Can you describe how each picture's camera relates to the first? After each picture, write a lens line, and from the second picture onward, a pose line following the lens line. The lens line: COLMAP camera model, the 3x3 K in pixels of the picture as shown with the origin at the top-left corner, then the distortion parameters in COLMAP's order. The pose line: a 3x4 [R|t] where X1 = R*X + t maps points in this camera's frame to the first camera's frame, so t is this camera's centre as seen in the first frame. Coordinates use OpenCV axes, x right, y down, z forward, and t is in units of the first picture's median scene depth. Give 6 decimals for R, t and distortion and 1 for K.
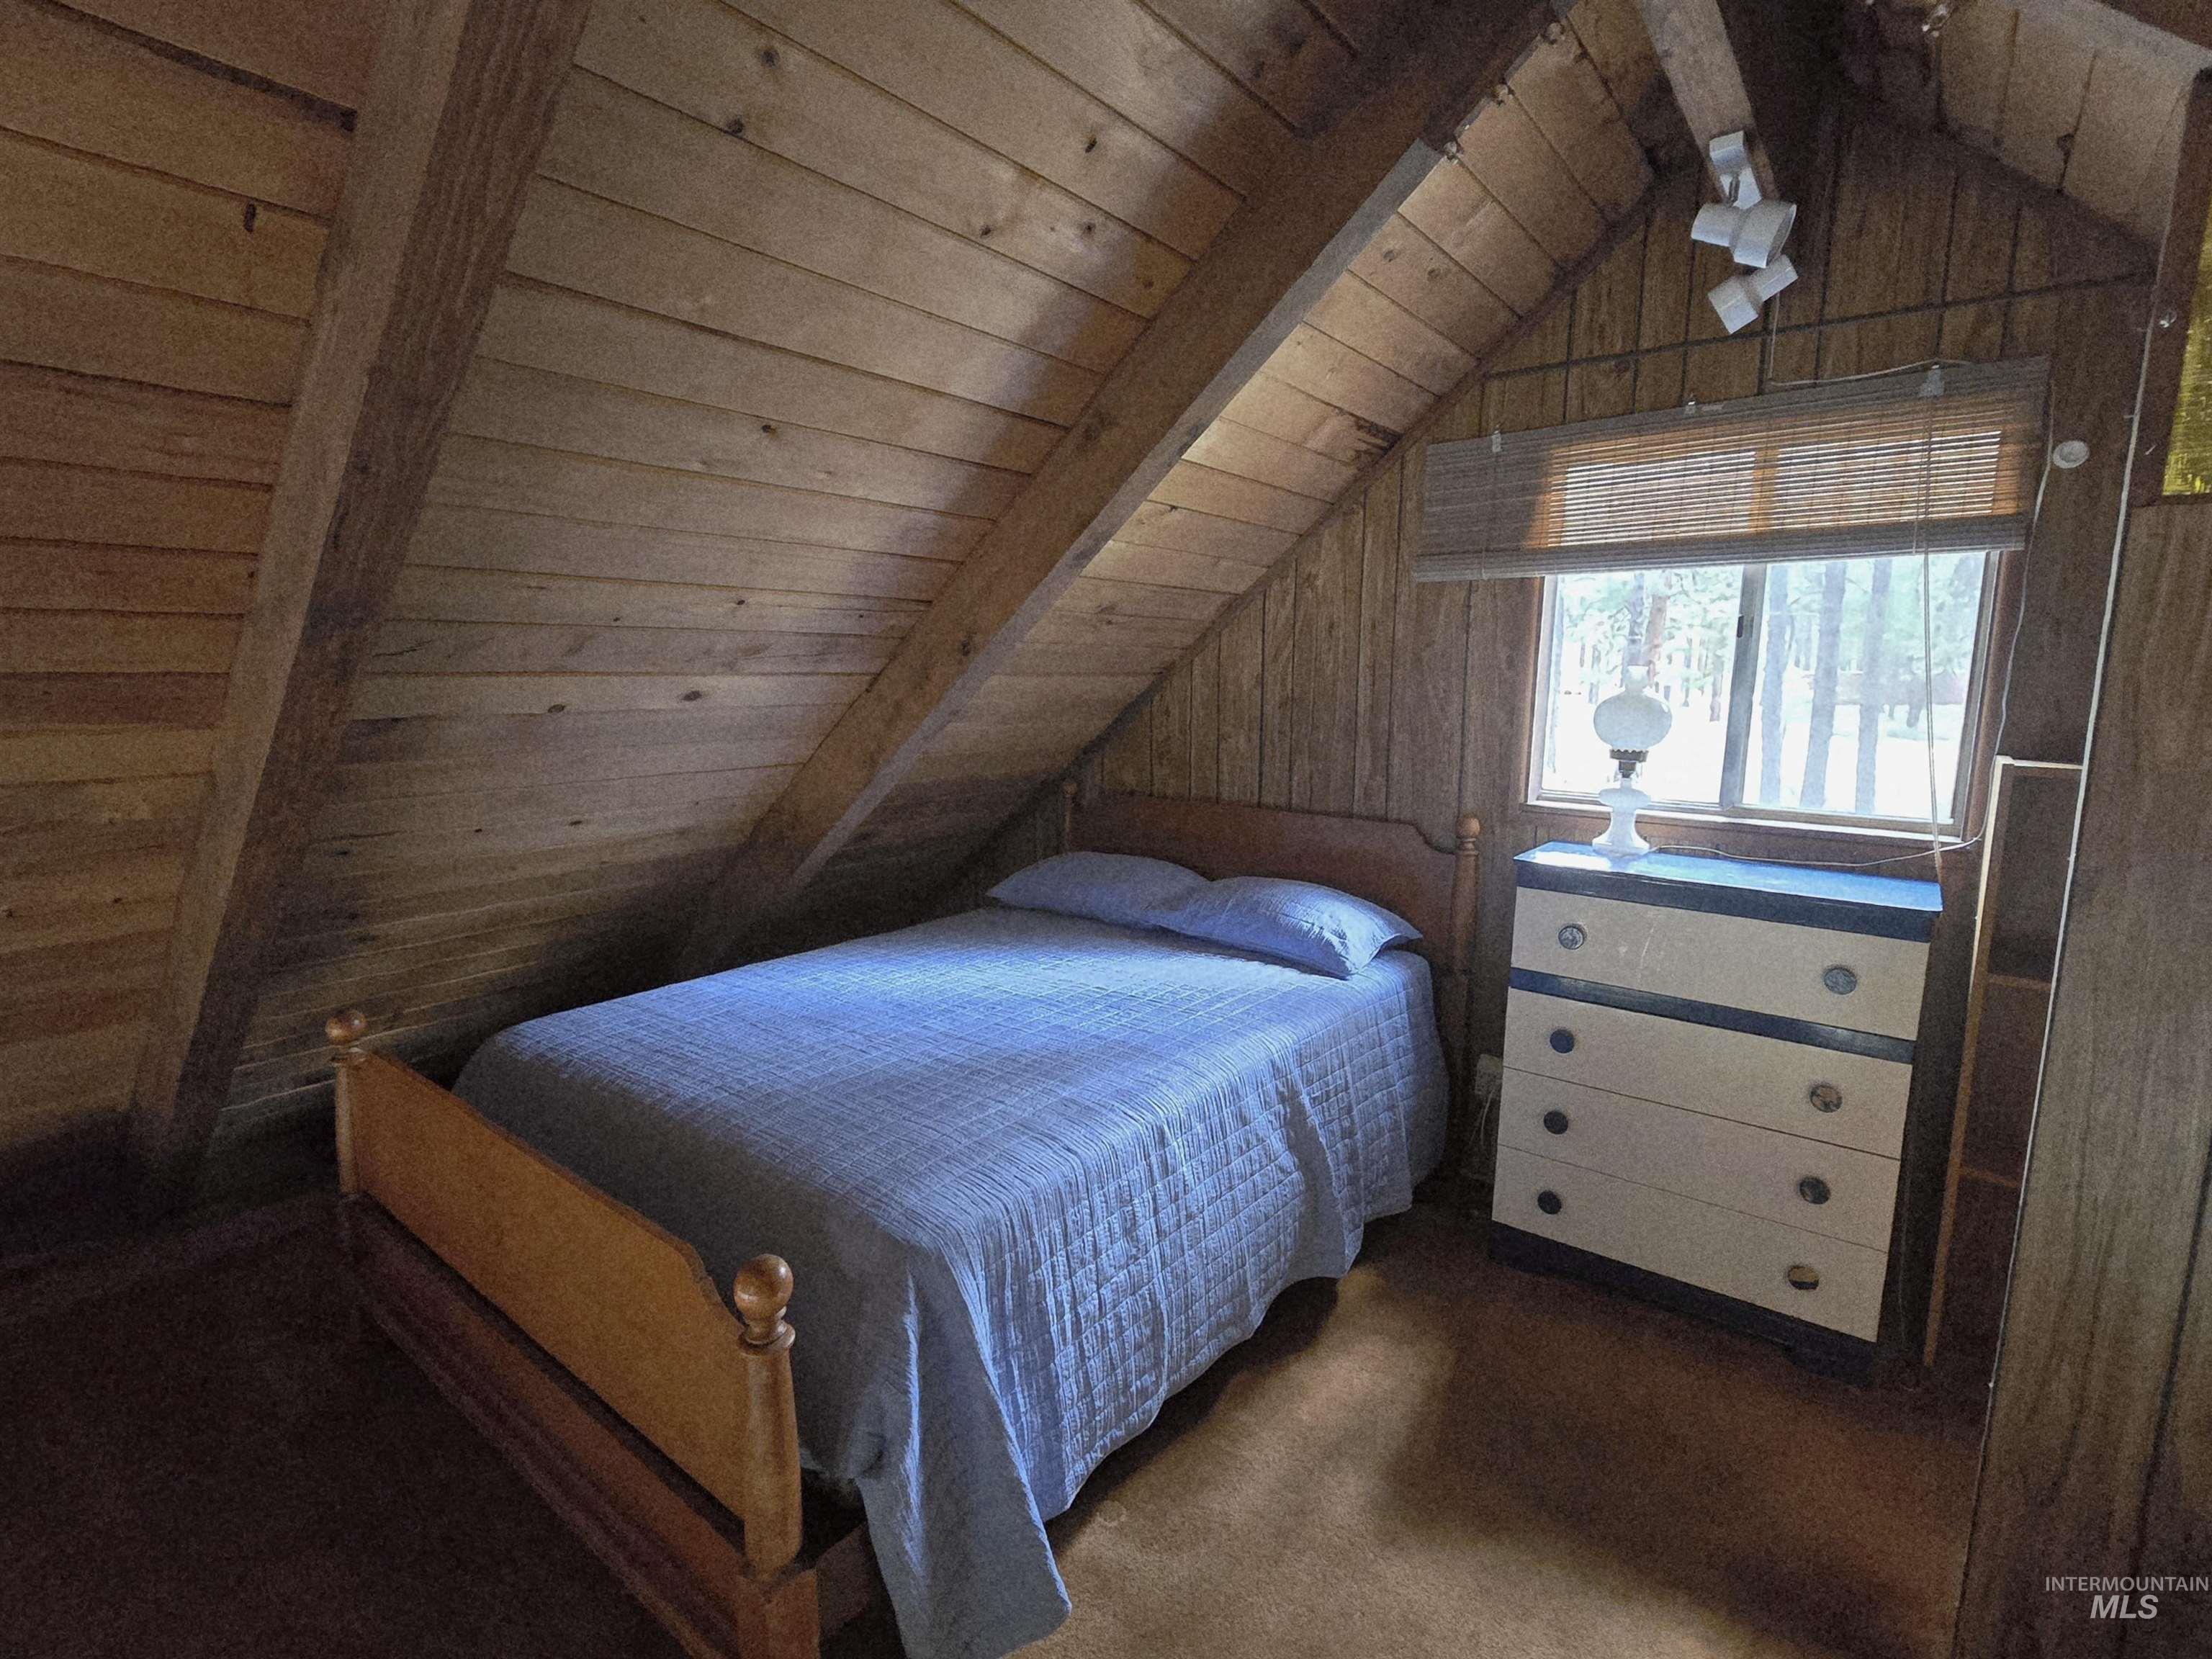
lens RADIAL K [[1065.5, 0, 1106.0], [0, 1065.5, 829.5], [0, 0, 1]] dist [-0.003879, 0.000439]
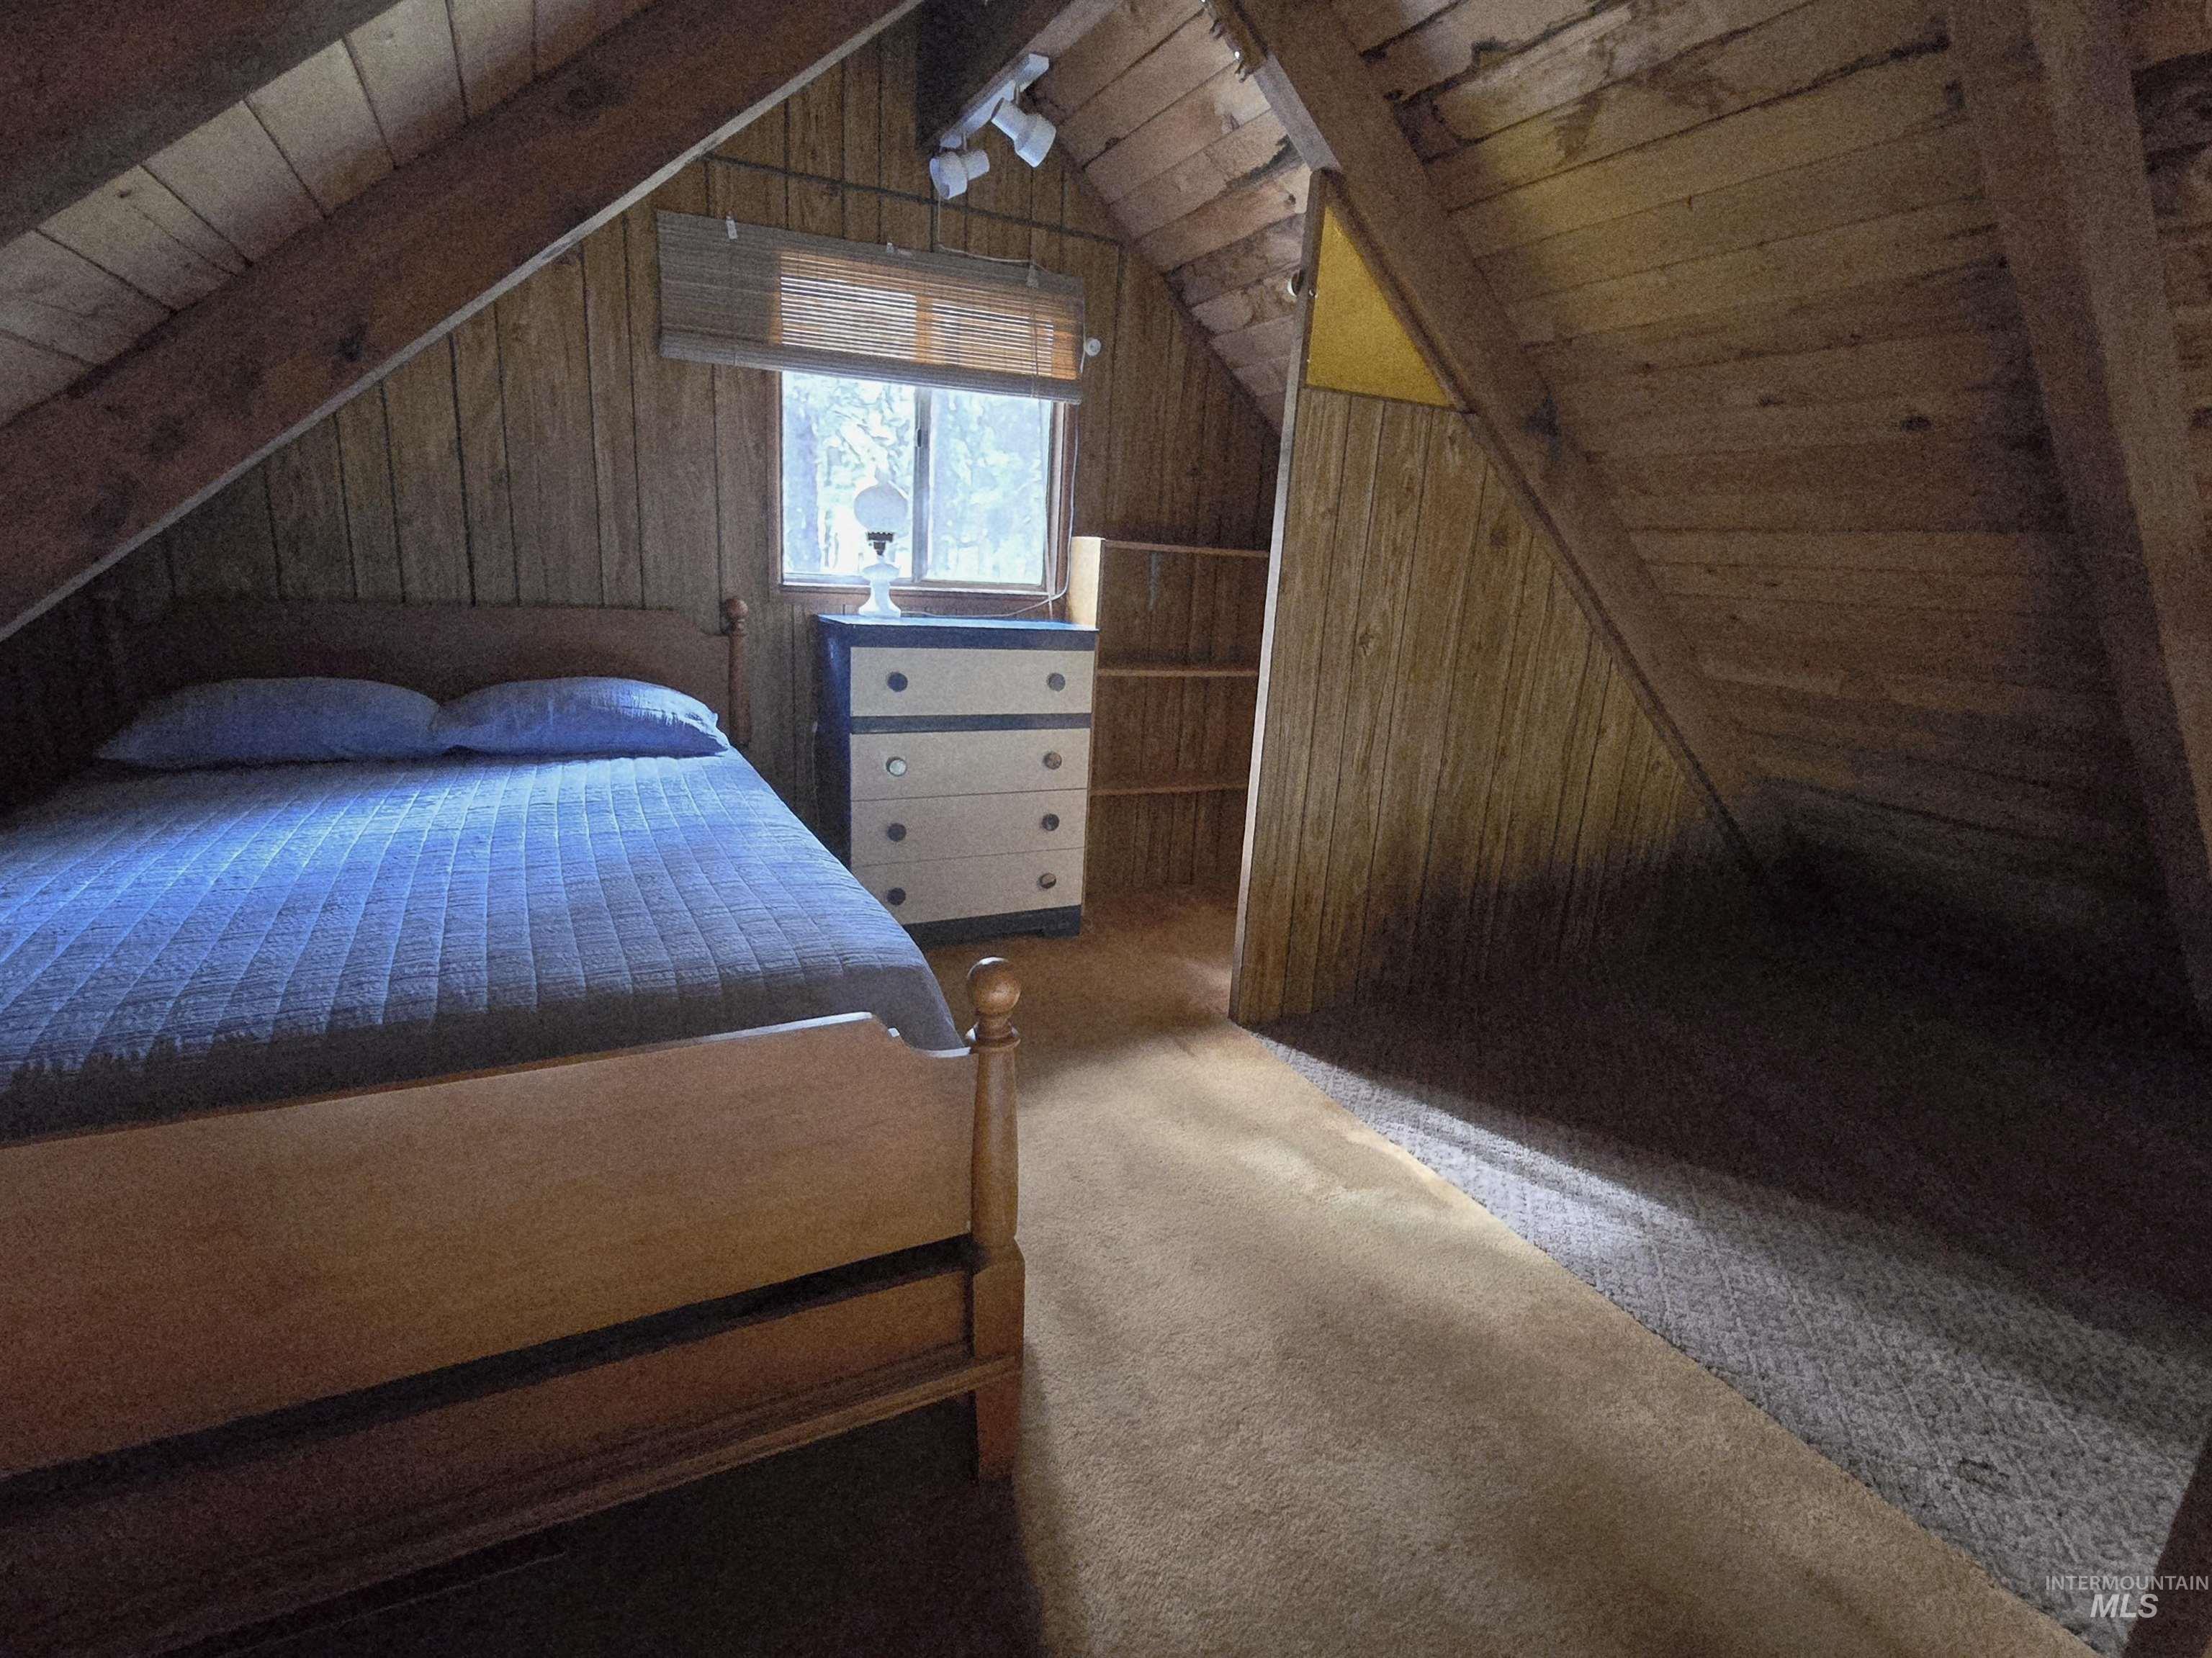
lens RADIAL K [[1065.4, 0, 1106.0], [0, 1065.4, 829.0], [0, 0, 1]] dist [-0.003879, 0.000439]
pose [[0.413562, -0.217126, 0.884208, -0.574815], [0.093107, 0.976143, 0.196154, 0.044705], [-0.905703, 0.001204, 0.423911, 0.236384]]
